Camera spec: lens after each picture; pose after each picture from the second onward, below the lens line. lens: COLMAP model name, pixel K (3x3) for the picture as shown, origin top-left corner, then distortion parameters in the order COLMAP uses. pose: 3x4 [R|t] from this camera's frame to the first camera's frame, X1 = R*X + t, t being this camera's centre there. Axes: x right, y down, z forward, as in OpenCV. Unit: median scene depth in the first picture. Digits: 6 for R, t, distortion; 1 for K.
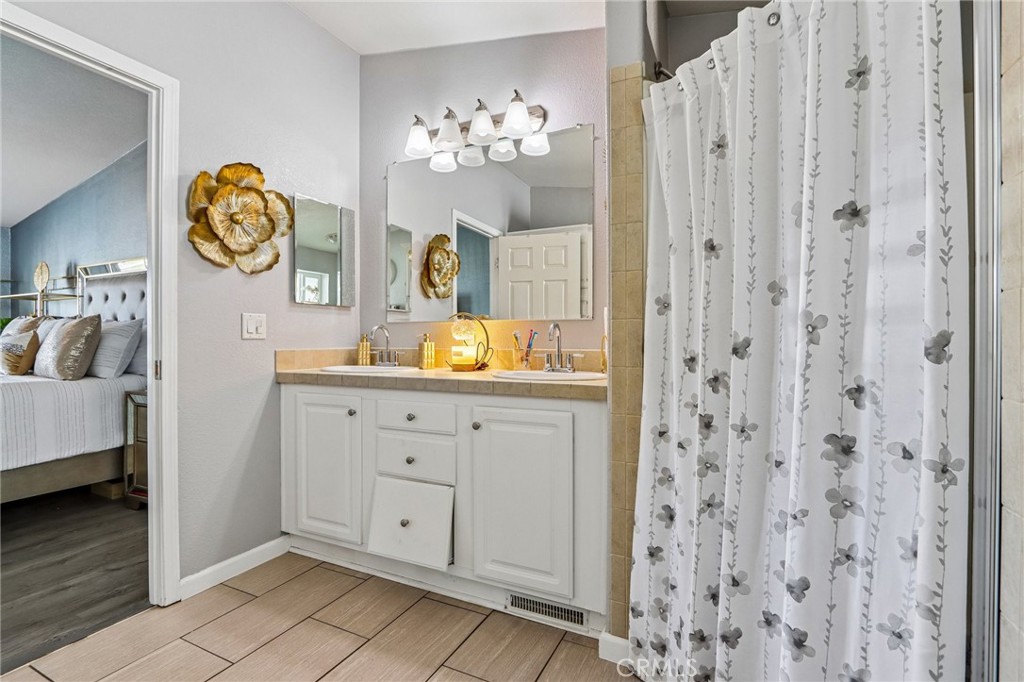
lens RADIAL K [[478.2, 0, 507.0], [0, 478.2, 341.6], [0, 0, 1]] dist [-0.002359, -0.000317]
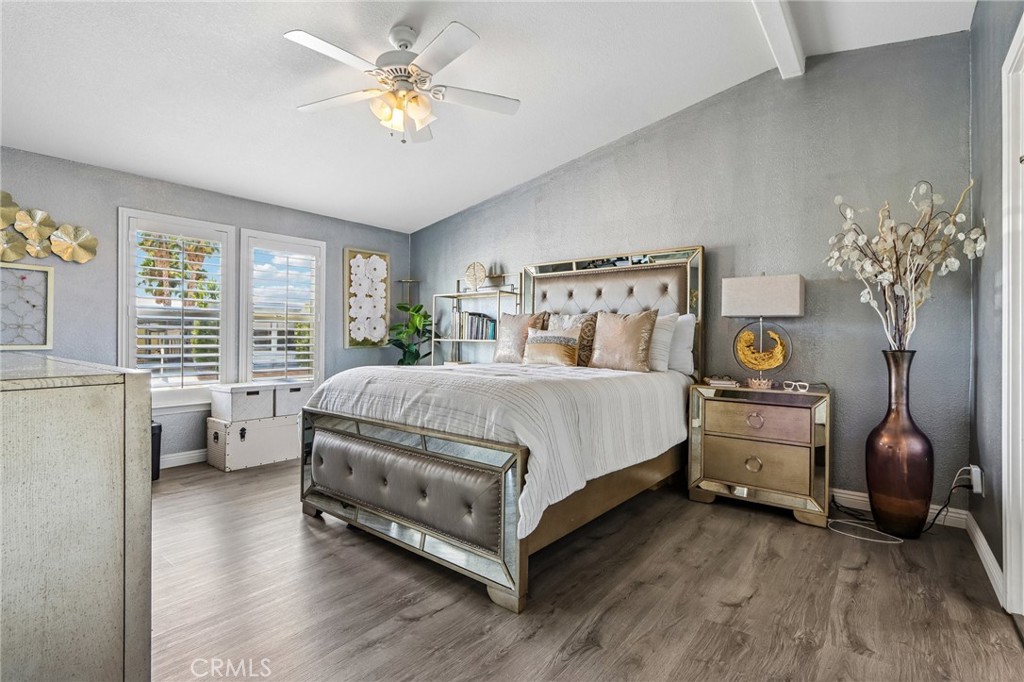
lens RADIAL K [[478.2, 0, 513.7], [0, 478.2, 340.8], [0, 0, 1]] dist [-0.002359, -0.000317]
pose [[0.979931, 0.008402, -0.199158, -1.019610], [-0.007638, 0.999960, 0.004606, 0.007976], [0.199188, -0.002993, 0.979957, -0.077610]]
